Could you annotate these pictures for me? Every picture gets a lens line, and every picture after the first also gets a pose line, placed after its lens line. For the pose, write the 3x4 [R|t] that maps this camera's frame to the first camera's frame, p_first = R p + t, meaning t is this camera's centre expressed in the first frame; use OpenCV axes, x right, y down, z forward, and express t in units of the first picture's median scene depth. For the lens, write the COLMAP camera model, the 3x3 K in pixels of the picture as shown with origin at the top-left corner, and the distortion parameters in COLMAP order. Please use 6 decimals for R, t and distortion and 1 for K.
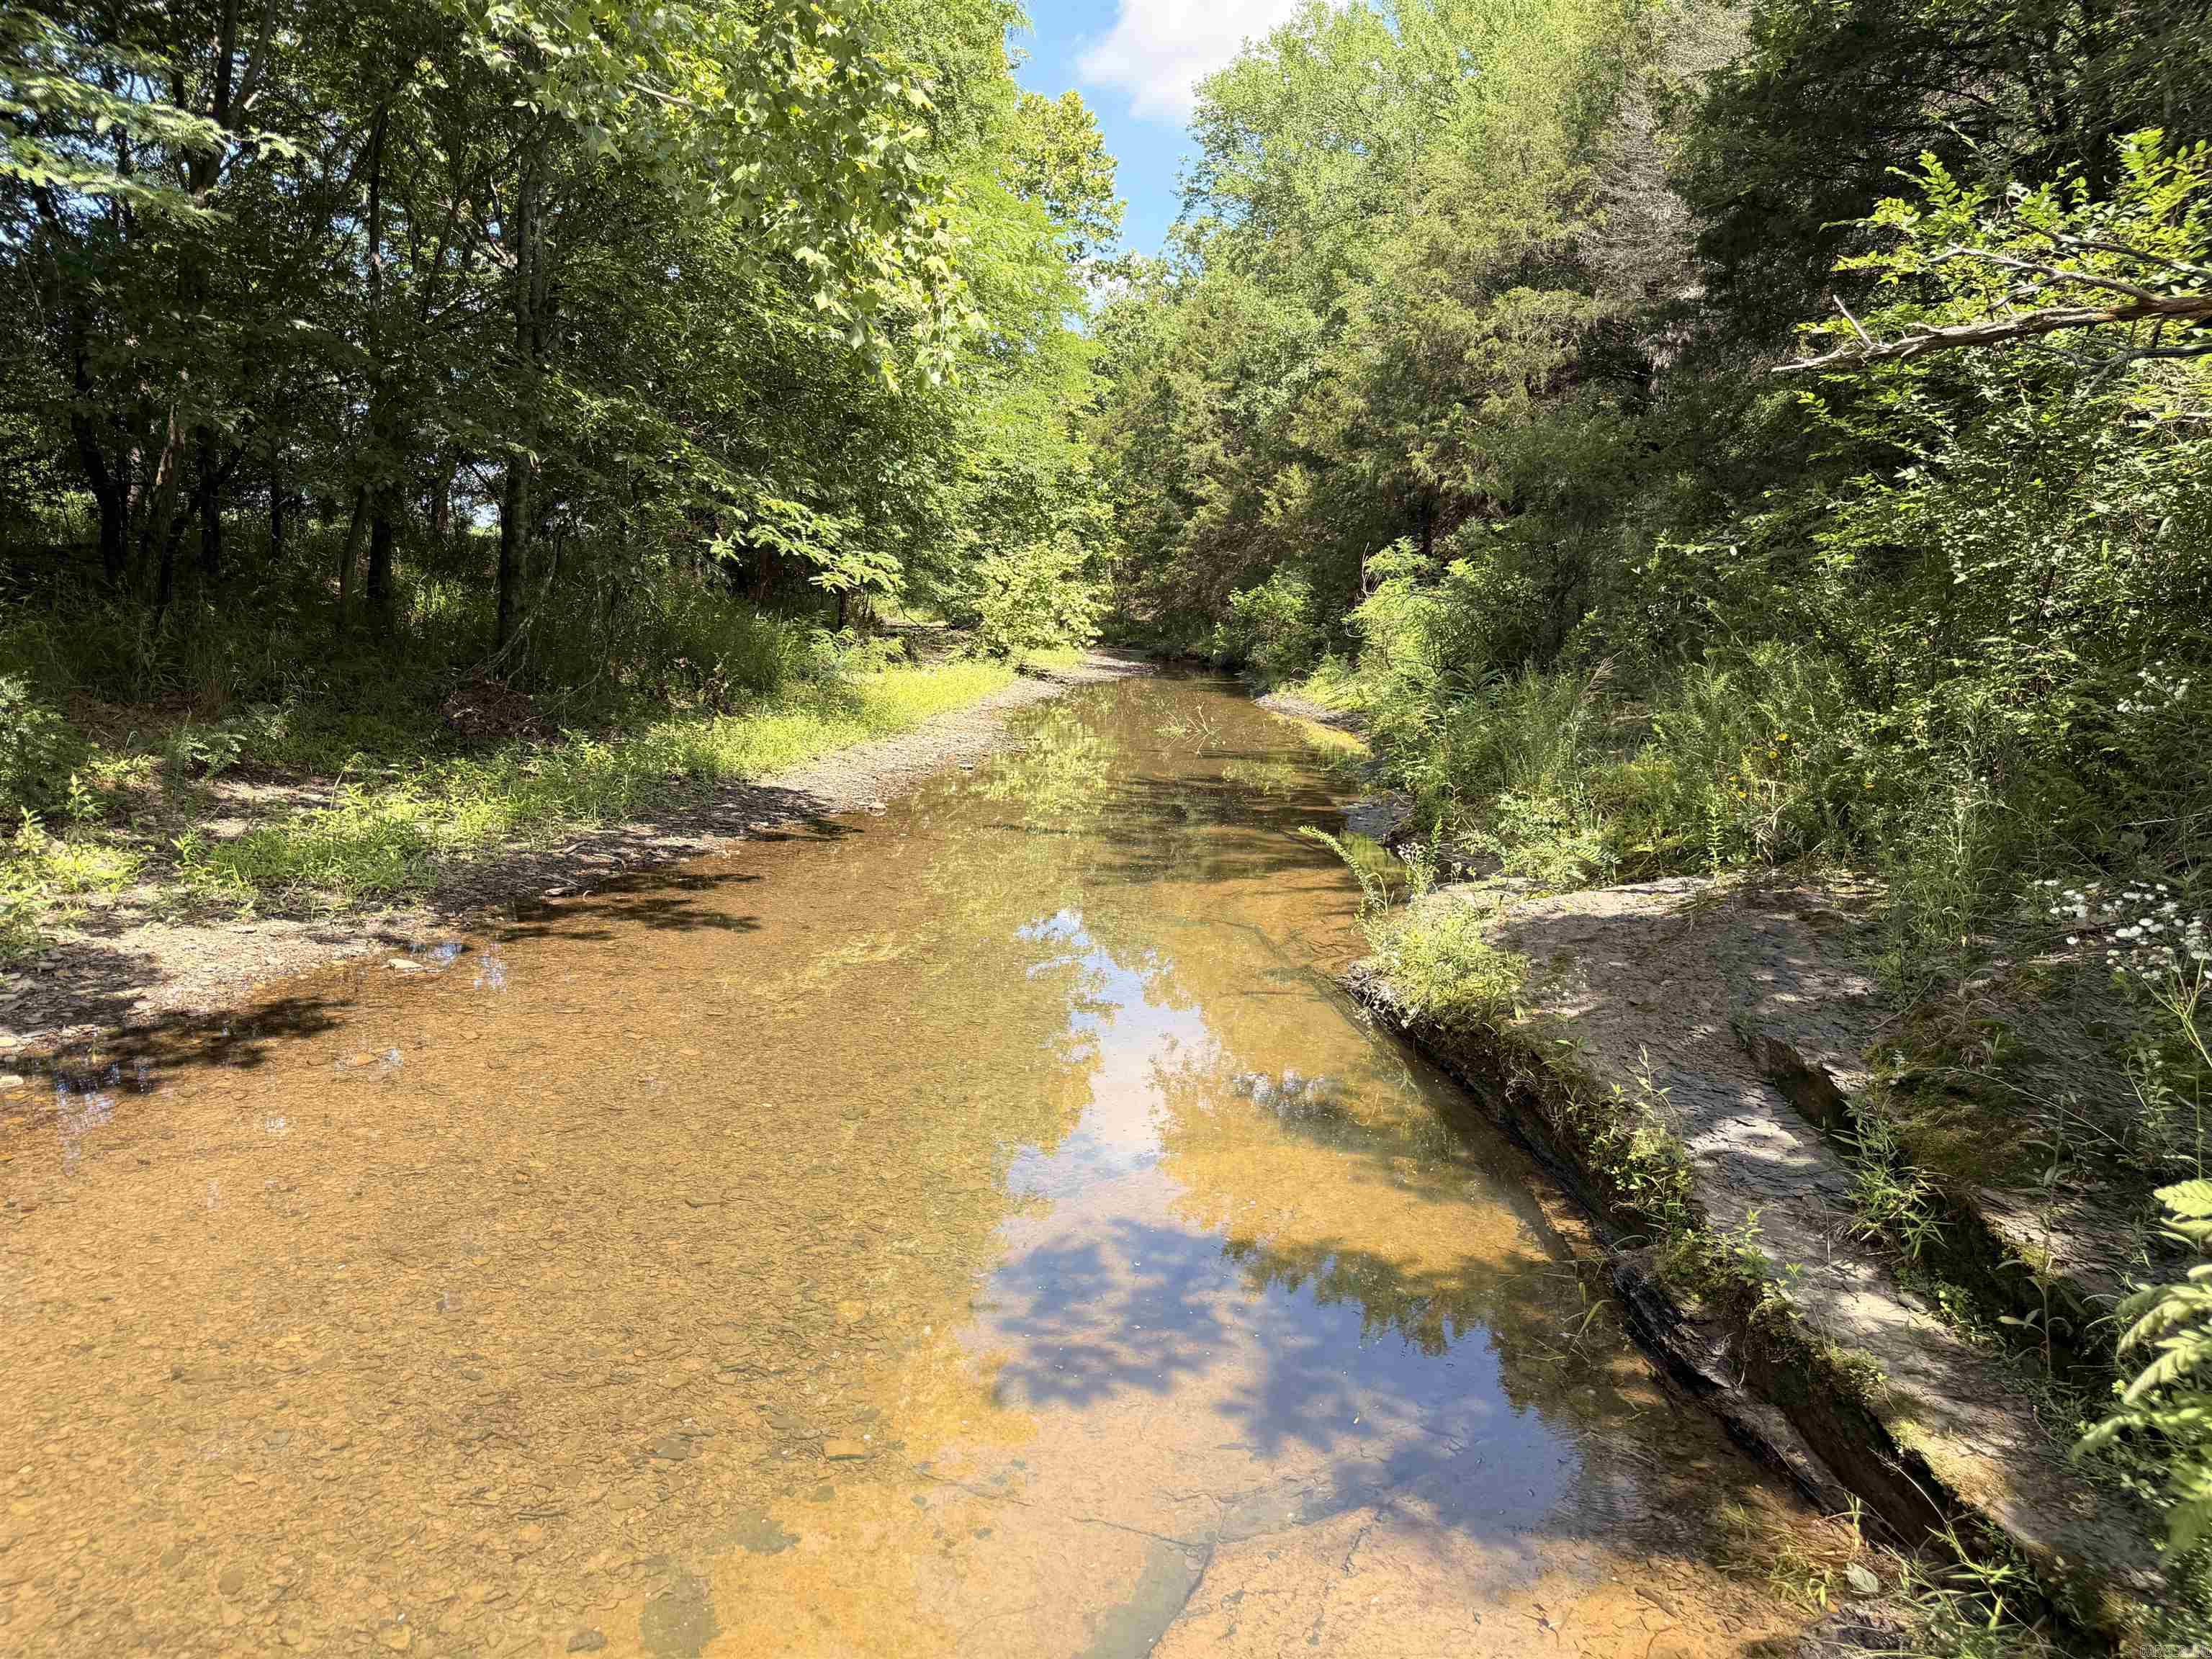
lens RADIAL K [[1545.9, 0, 1103.7], [0, 1545.9, 866.9], [0, 0, 1]] dist [0.145570, -0.198938]
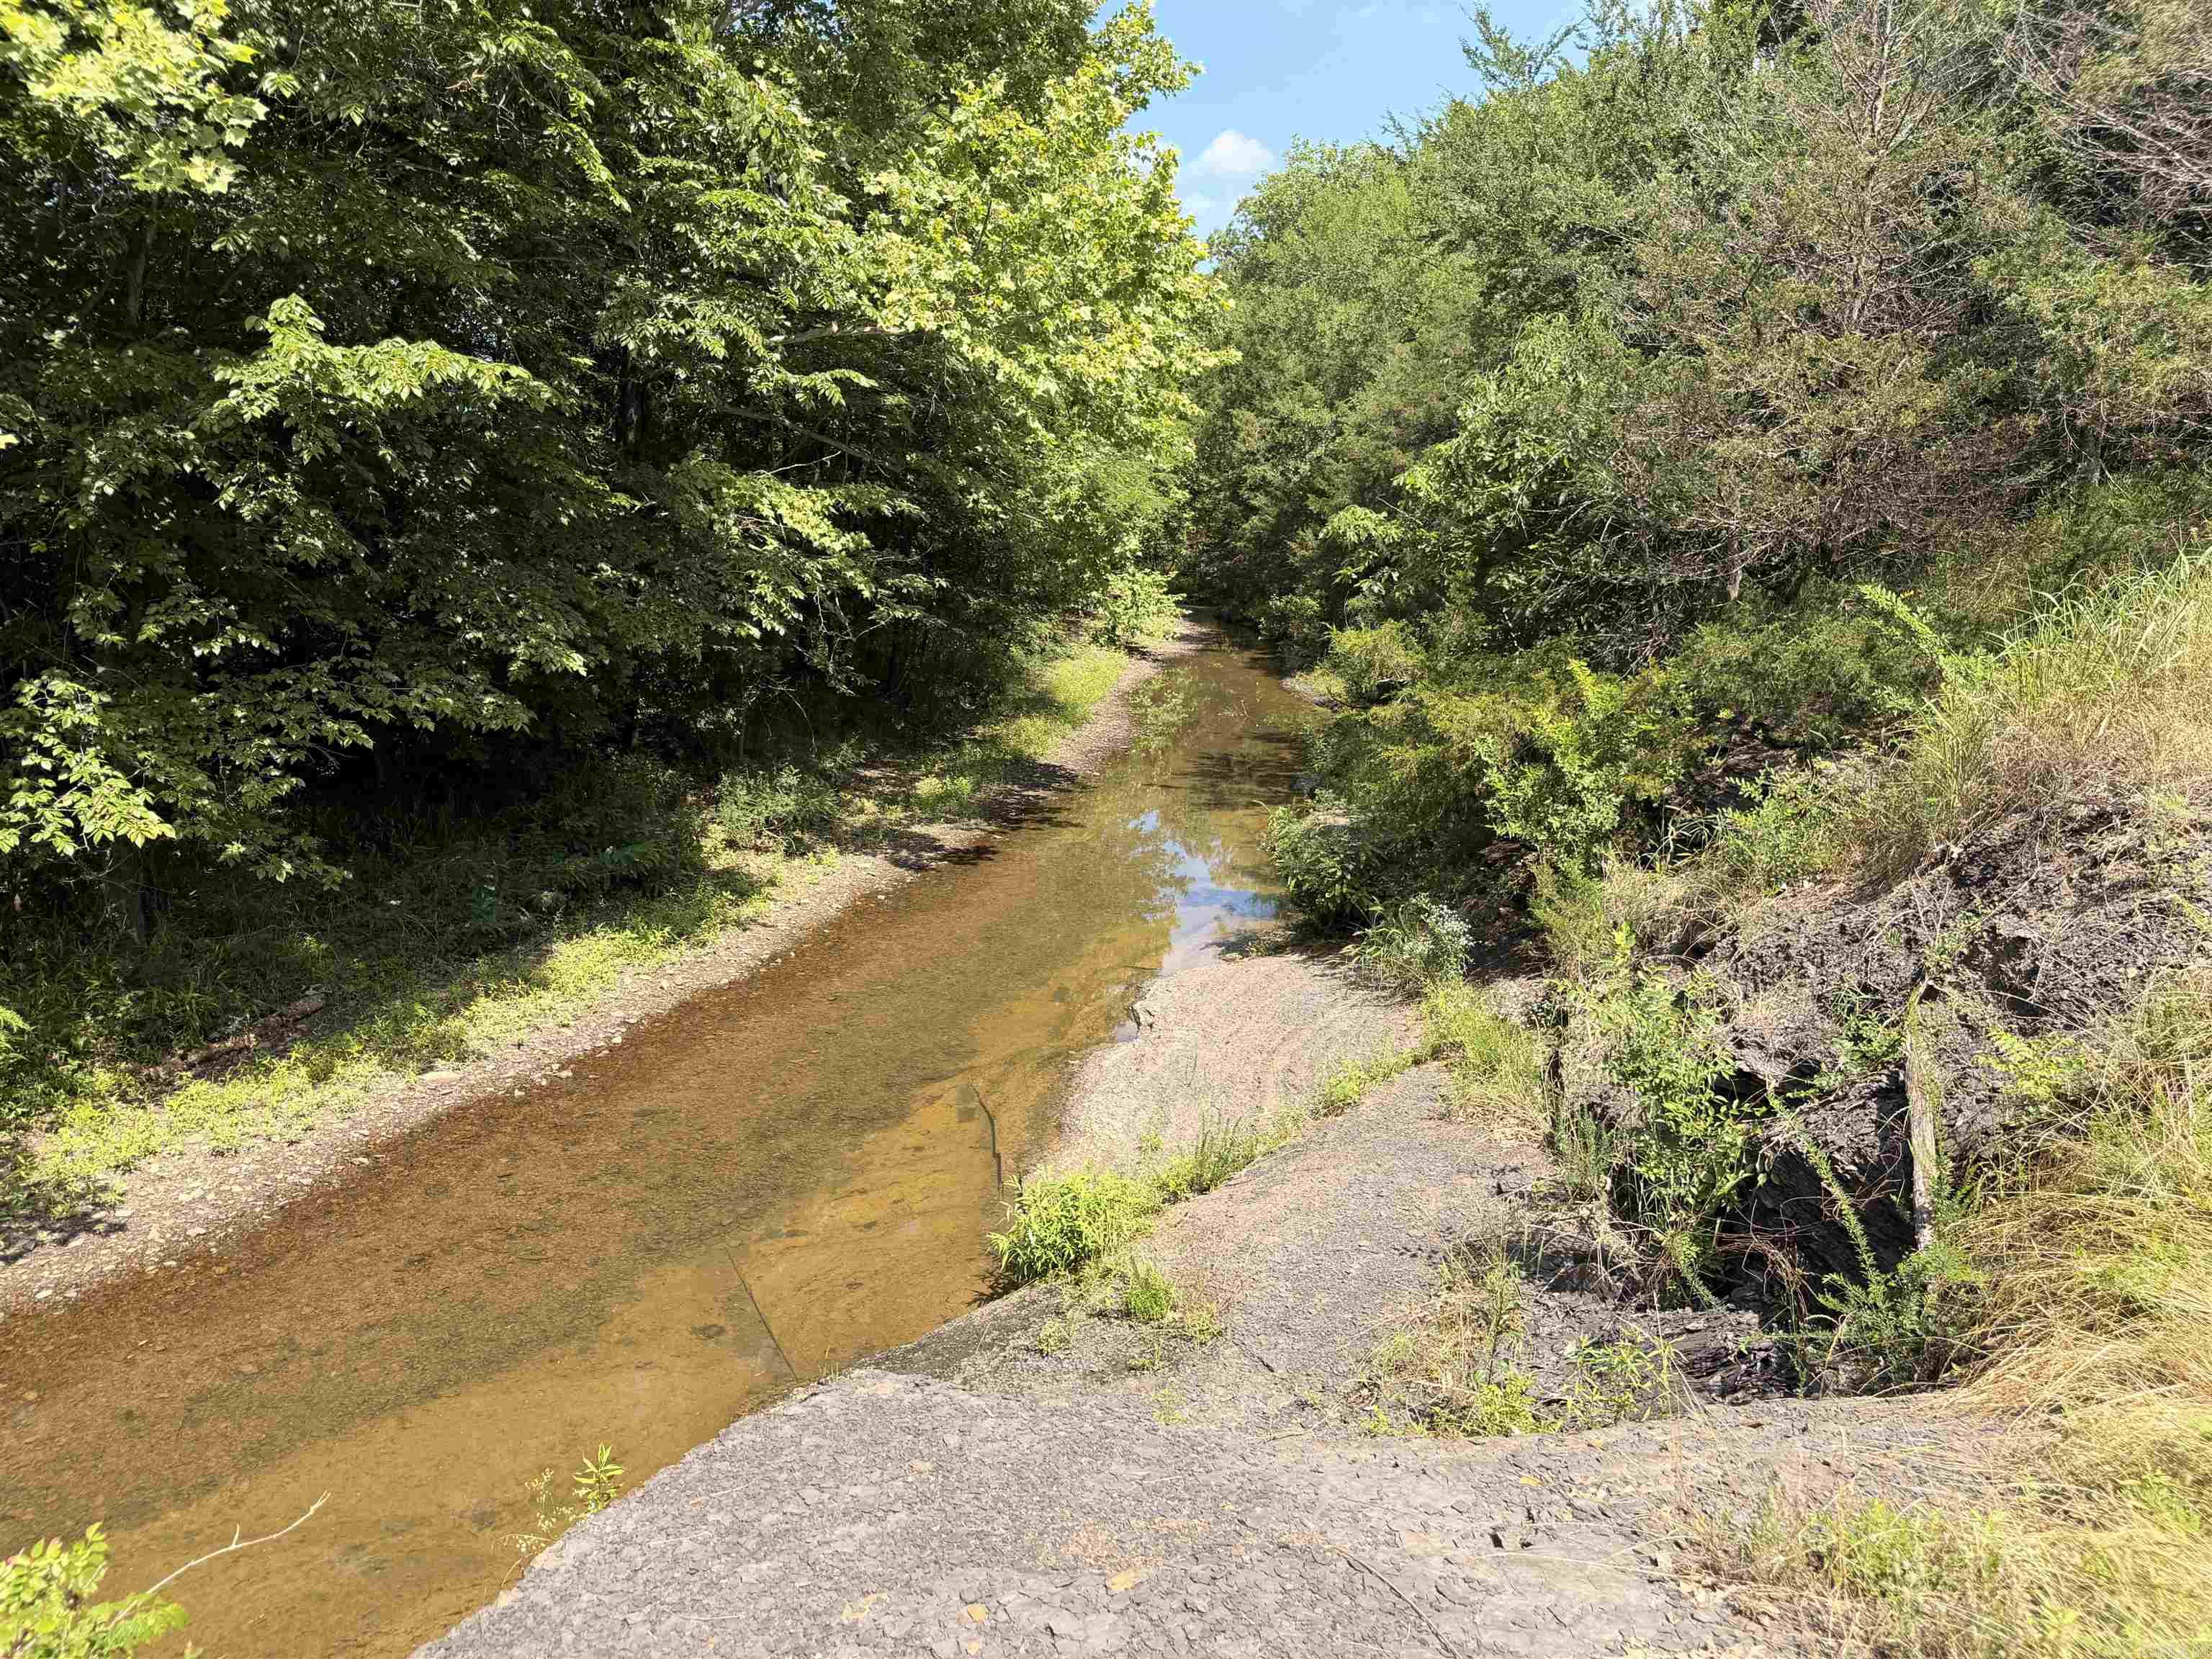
lens RADIAL K [[1545.9, 0, 1103.7], [0, 1545.9, 866.9], [0, 0, 1]] dist [0.145570, -0.198938]
pose [[0.999061, 0.002557, -0.043251, -0.013387], [0.000501, 0.997509, 0.070542, -0.024464], [0.043324, -0.070497, 0.996571, -0.512055]]
